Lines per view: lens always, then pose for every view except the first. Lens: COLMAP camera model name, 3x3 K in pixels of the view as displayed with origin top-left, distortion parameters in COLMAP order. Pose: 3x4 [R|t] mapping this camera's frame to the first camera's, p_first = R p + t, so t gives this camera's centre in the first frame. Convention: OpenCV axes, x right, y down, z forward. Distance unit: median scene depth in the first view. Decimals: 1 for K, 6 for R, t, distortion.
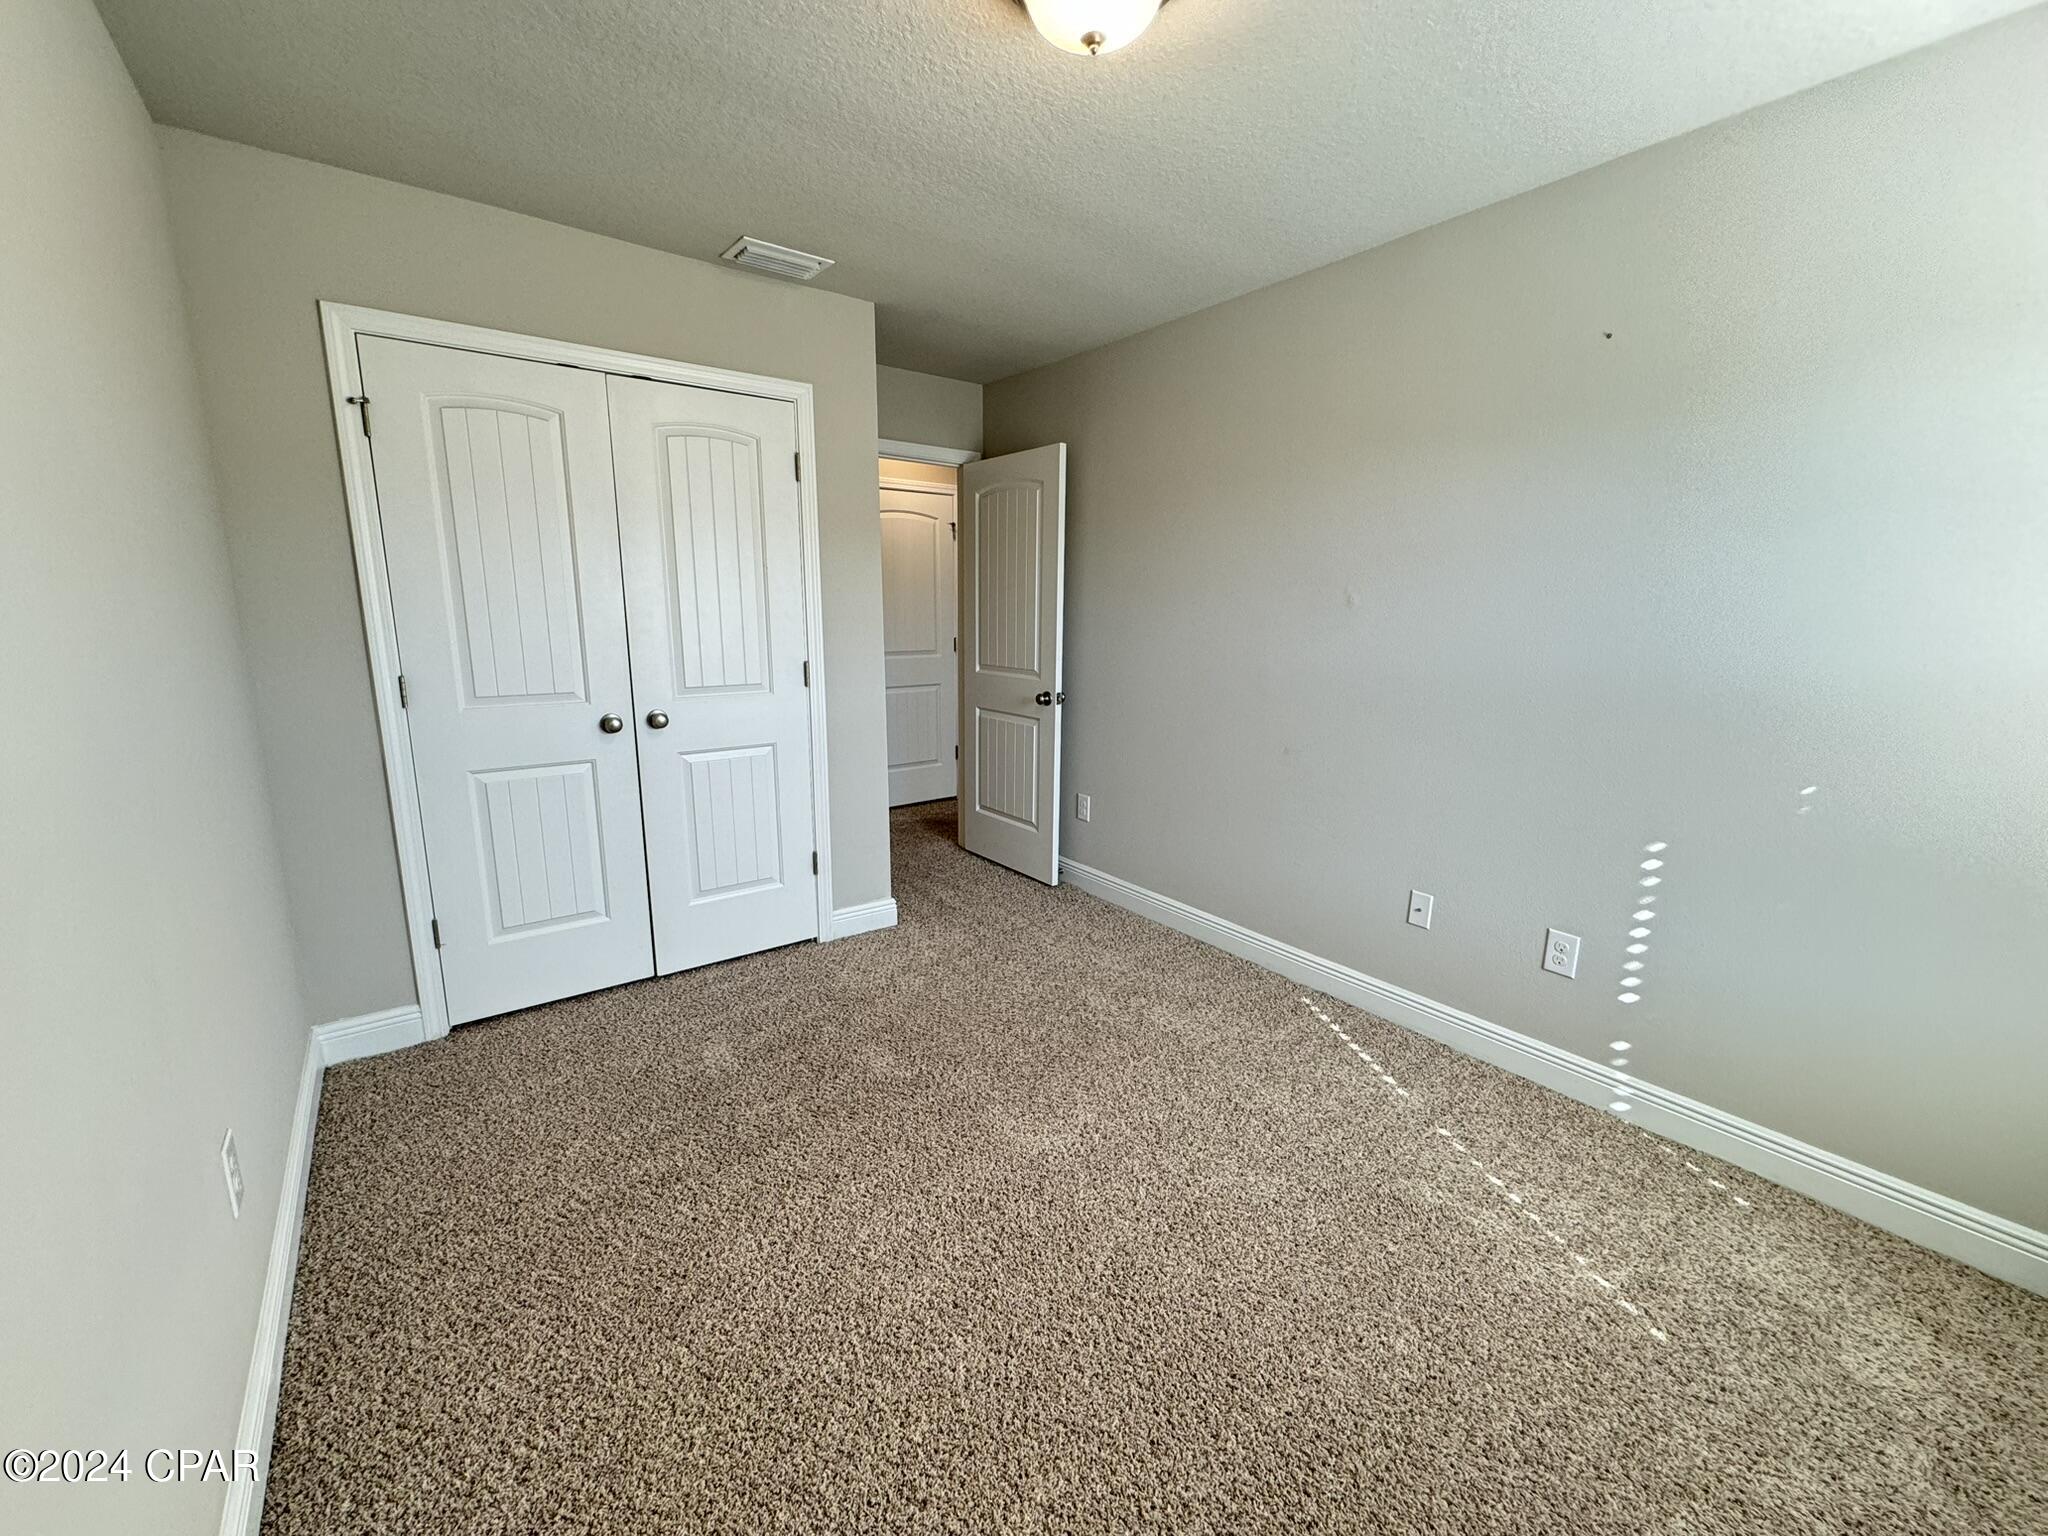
lens RADIAL K [[820.6, 0, 1027.8], [0, 820.6, 753.5], [0, 0, 1]] dist [-0.003006, 0.000372]
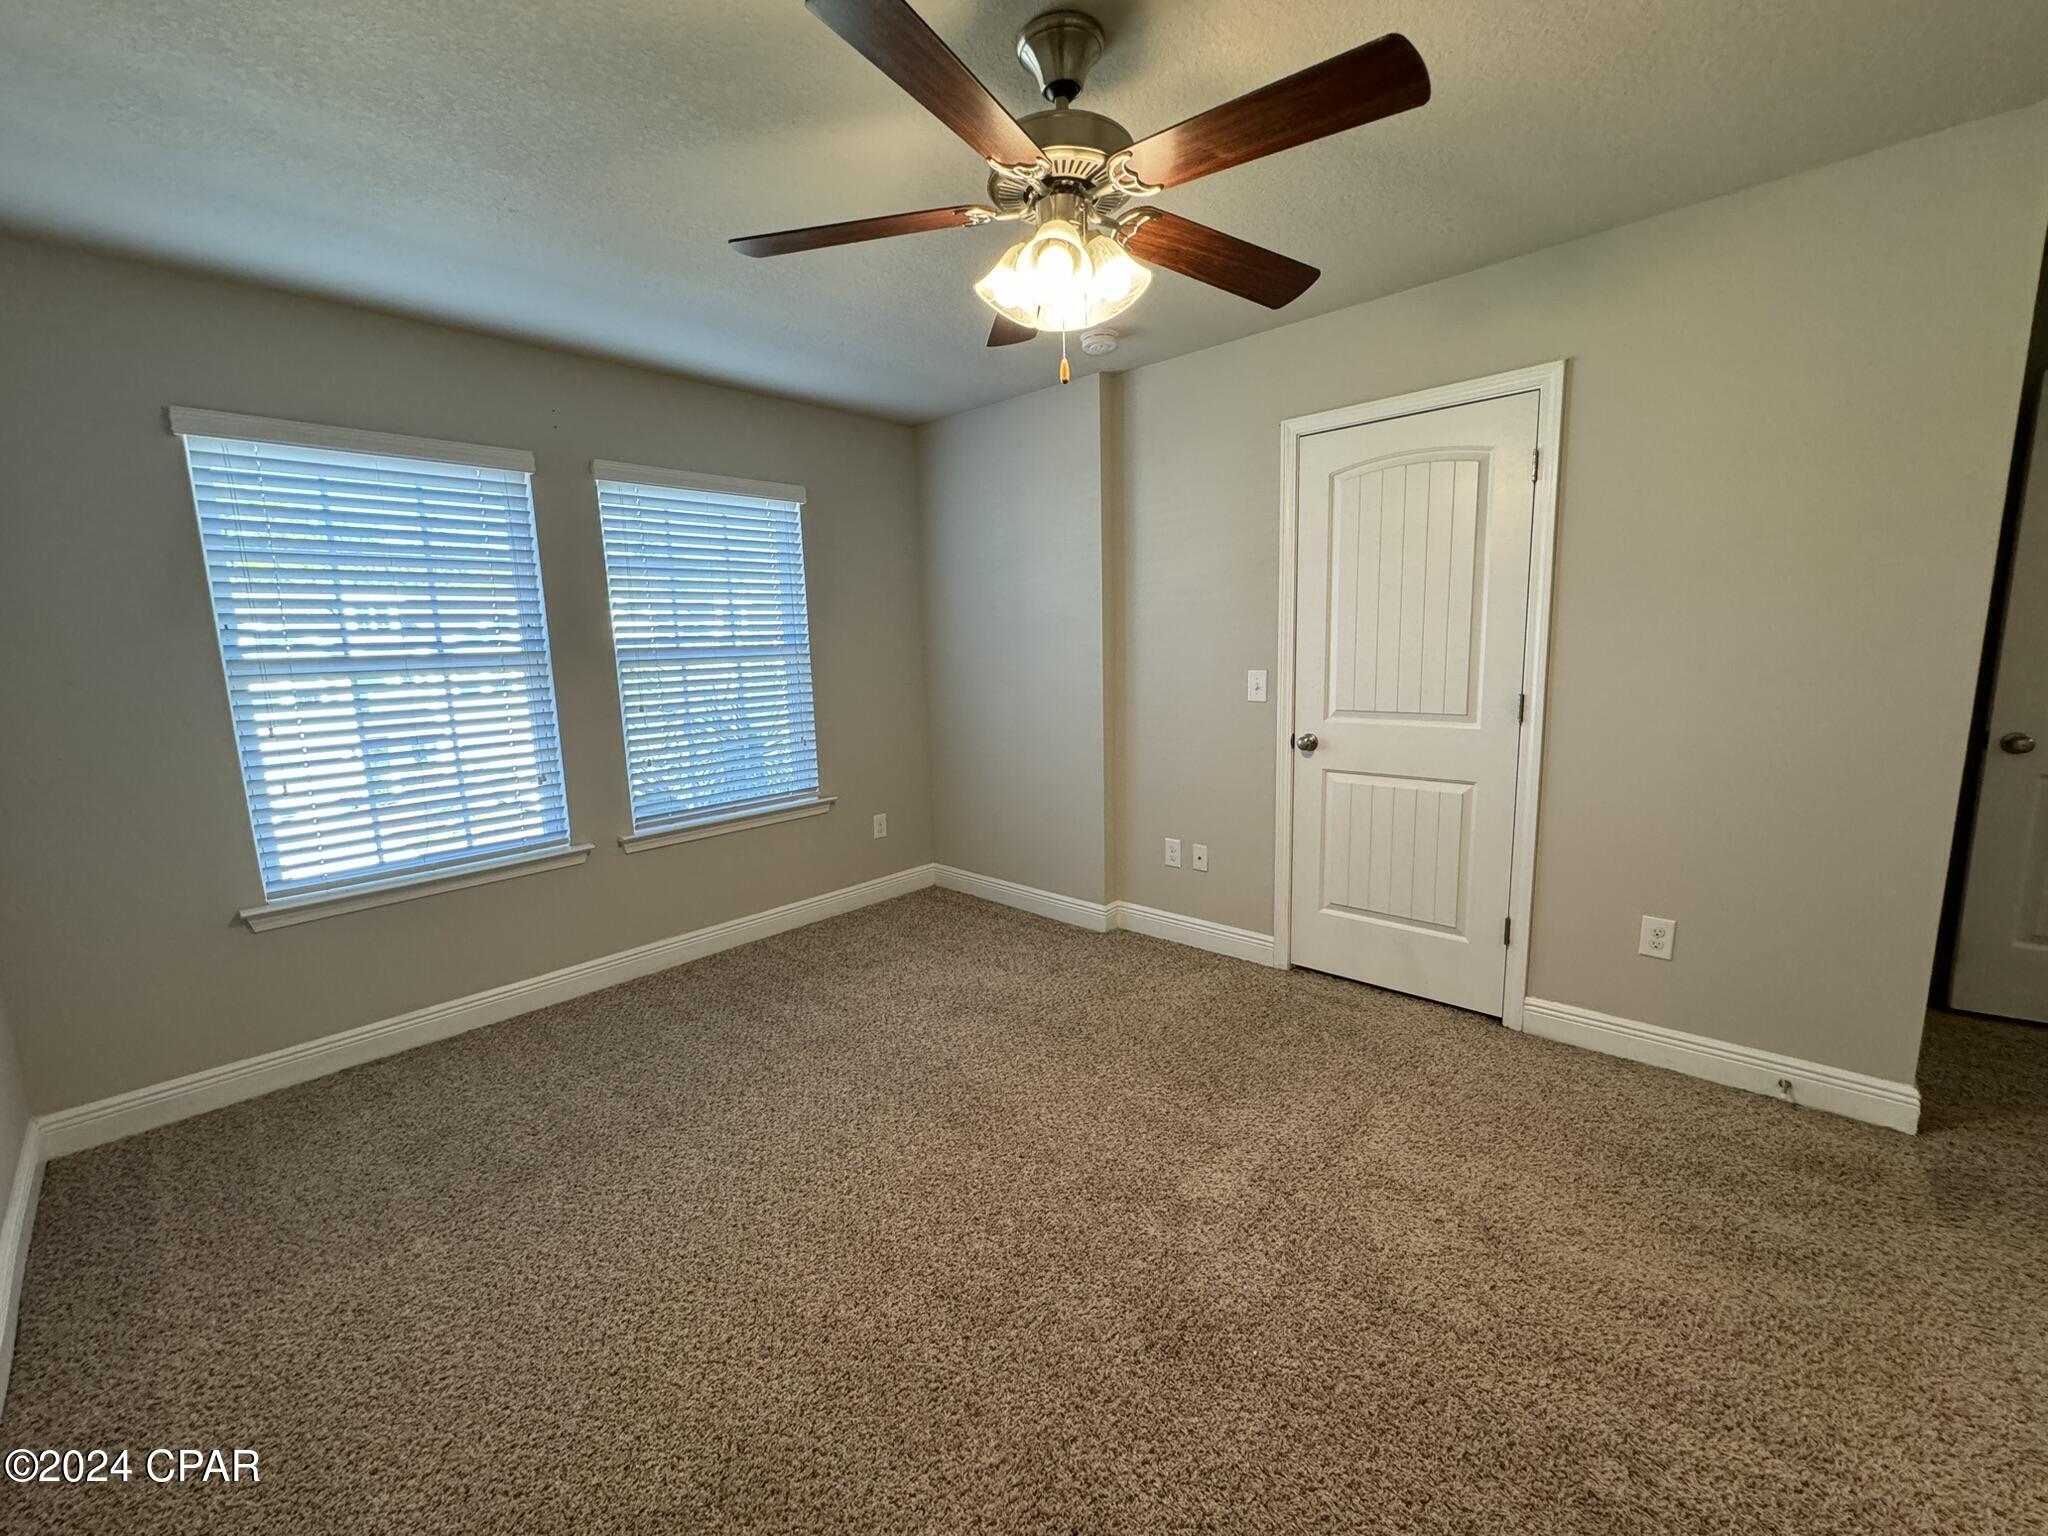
lens RADIAL K [[820.6, 0, 1034.4], [0, 820.6, 769.9], [0, 0, 1]] dist [-0.003006, 0.000372]
pose [[0.181083, 0.139088, -0.973583, 0.428834], [-0.141430, 0.983342, 0.114177, -0.054874], [0.973245, 0.117019, 0.197738, 0.313598]]
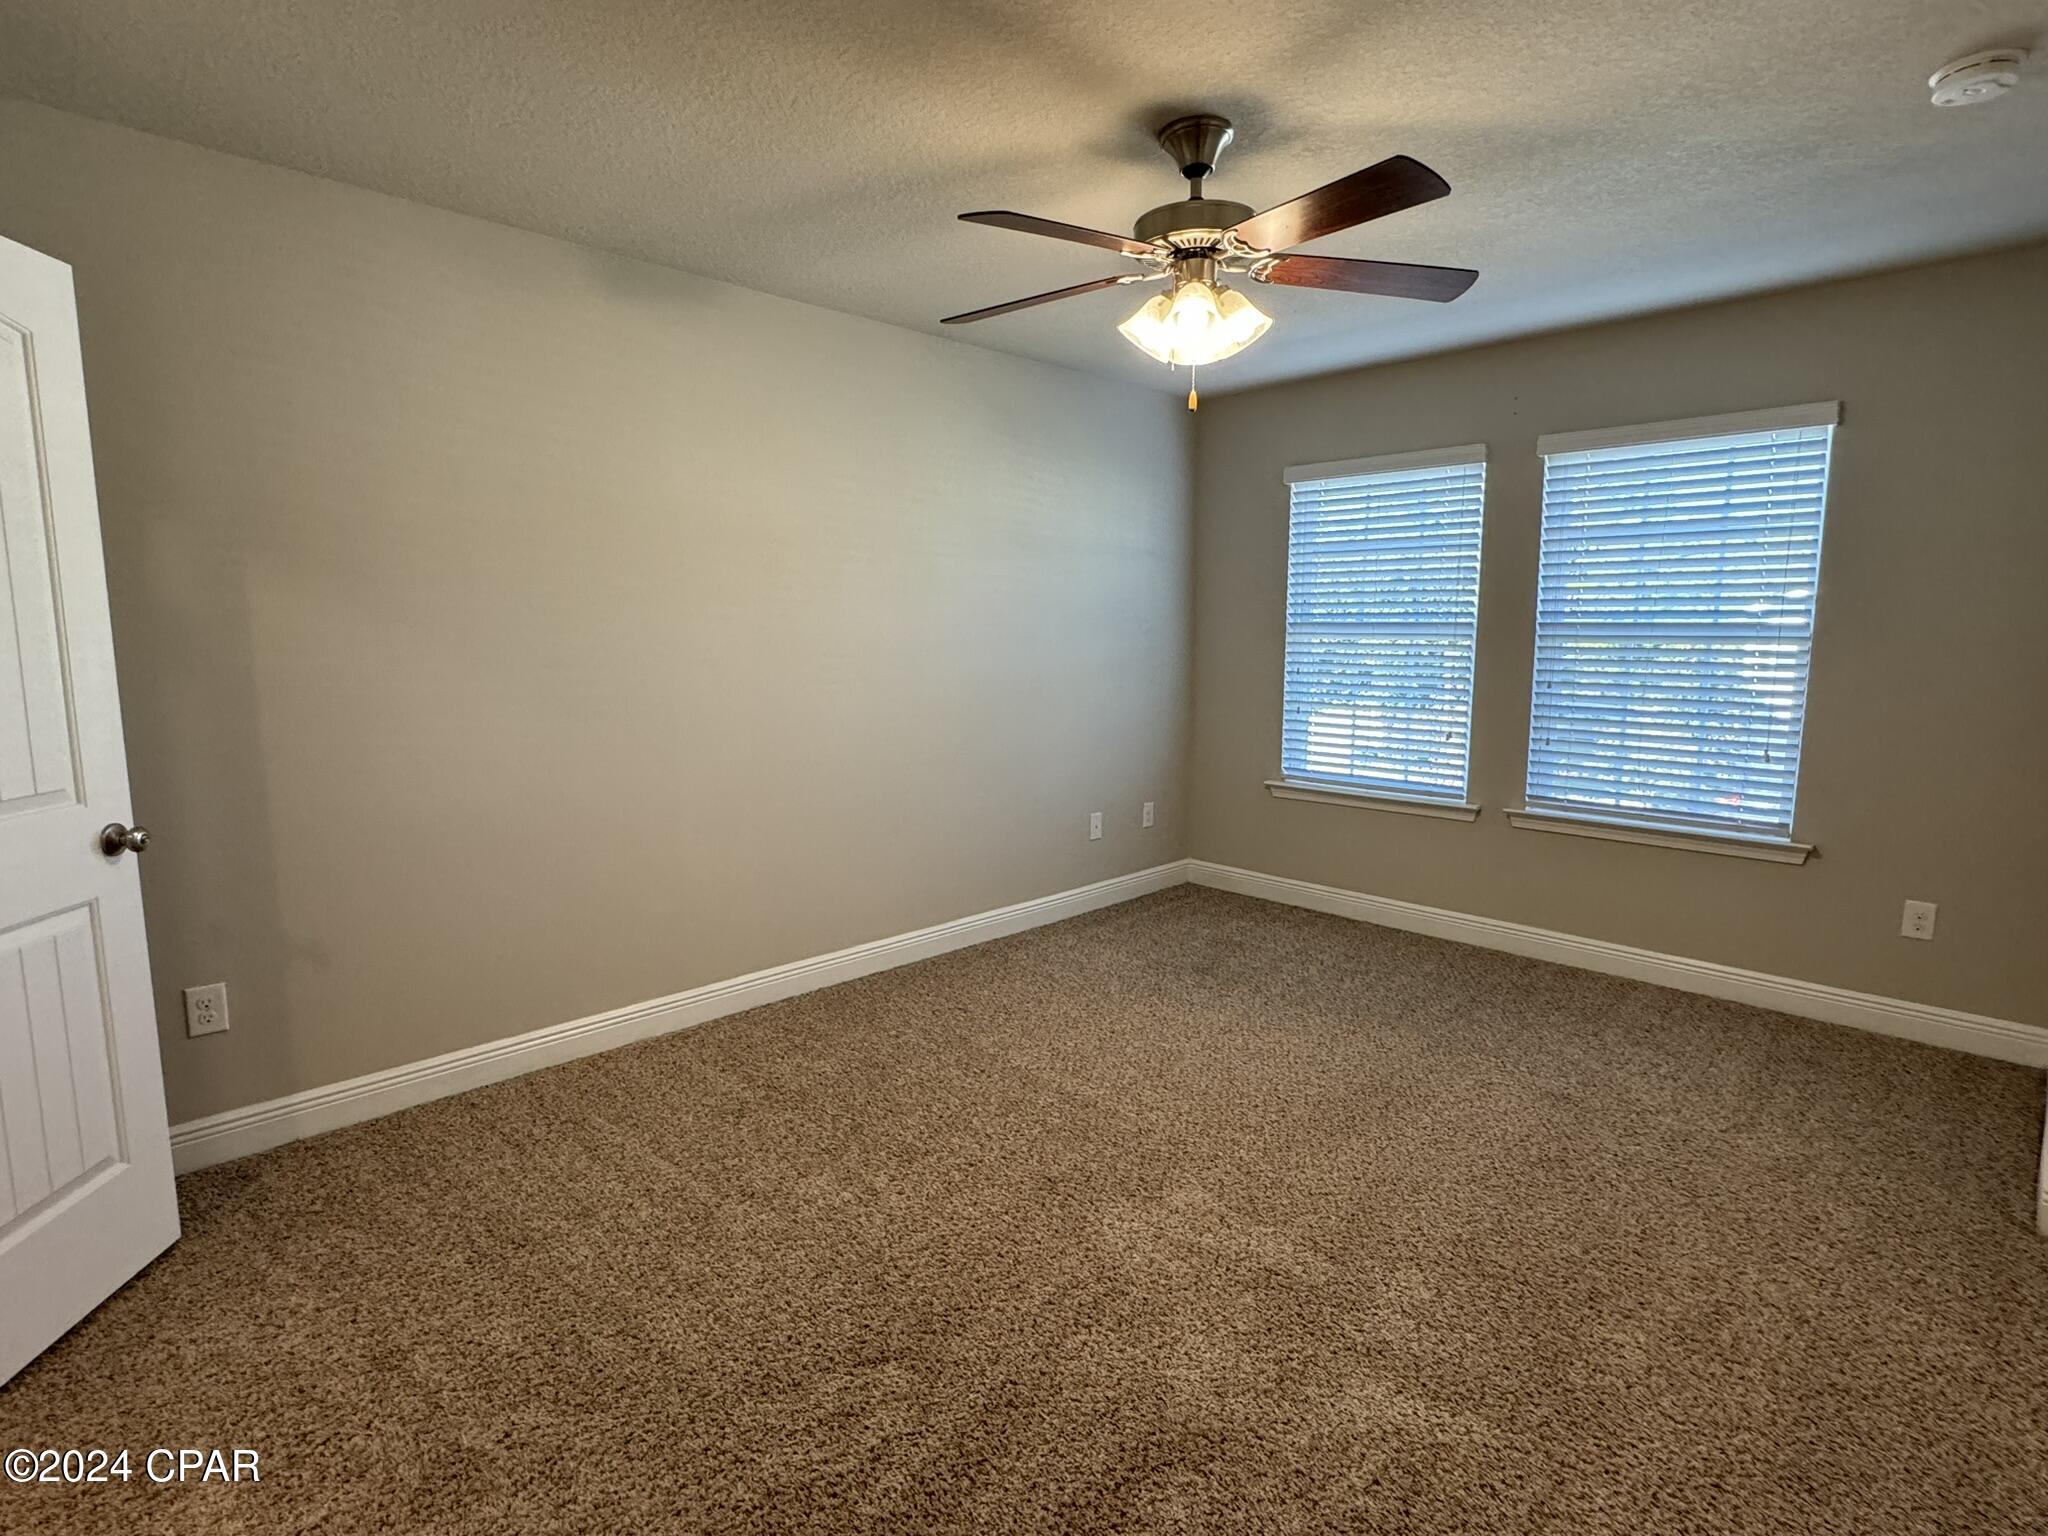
lens RADIAL K [[1037.7, 0, 1018.2], [0, 1037.7, 770.1], [0, 0, 1]] dist [0.001619, 0.000619]
pose [[-0.991304, 0.003276, -0.131552, 0.065184], [-0.037837, 0.950379, 0.308784, -0.247339], [0.126036, 0.311077, -0.941991, 1.373763]]
